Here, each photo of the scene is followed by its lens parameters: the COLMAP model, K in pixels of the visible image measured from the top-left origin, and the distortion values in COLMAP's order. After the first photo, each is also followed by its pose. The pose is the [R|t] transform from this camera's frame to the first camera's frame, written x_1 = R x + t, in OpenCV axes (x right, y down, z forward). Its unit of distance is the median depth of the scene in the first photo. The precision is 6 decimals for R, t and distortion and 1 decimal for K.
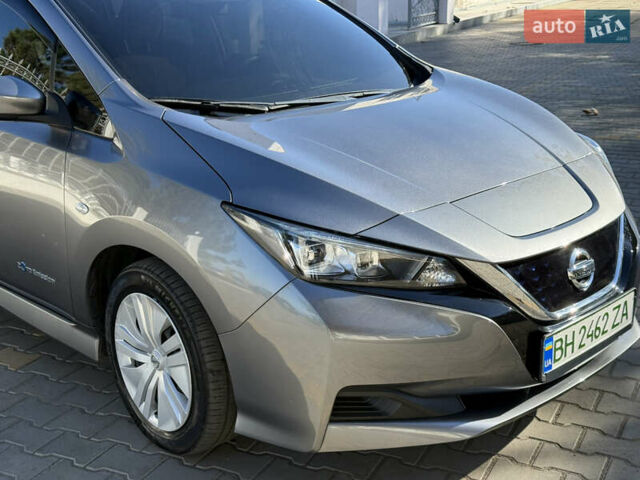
lens RADIAL K [[887.3, 0, 320.0], [0, 887.3, 240.0], [0, 0, 1]] dist [0.122111, 0.000013]
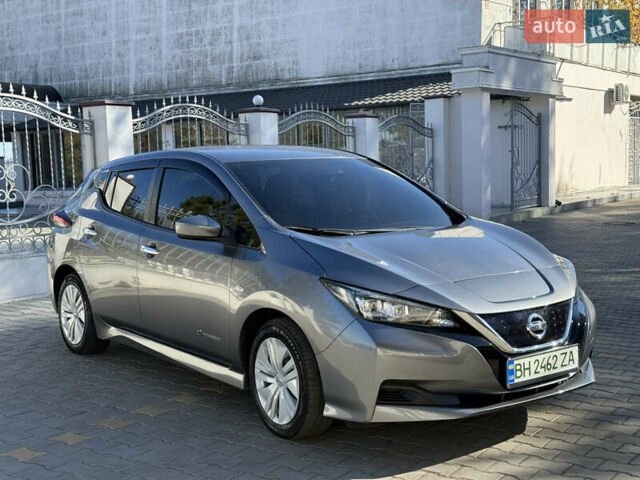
lens RADIAL K [[887.3, 0, 320.0], [0, 887.3, 240.0], [0, 0, 1]] dist [0.122111, 0.000013]
pose [[0.989693, 0.008690, -0.142942, 0.126831], [-0.037896, 0.978466, -0.202900, 0.217800], [0.138101, 0.206225, 0.968710, -0.649291]]
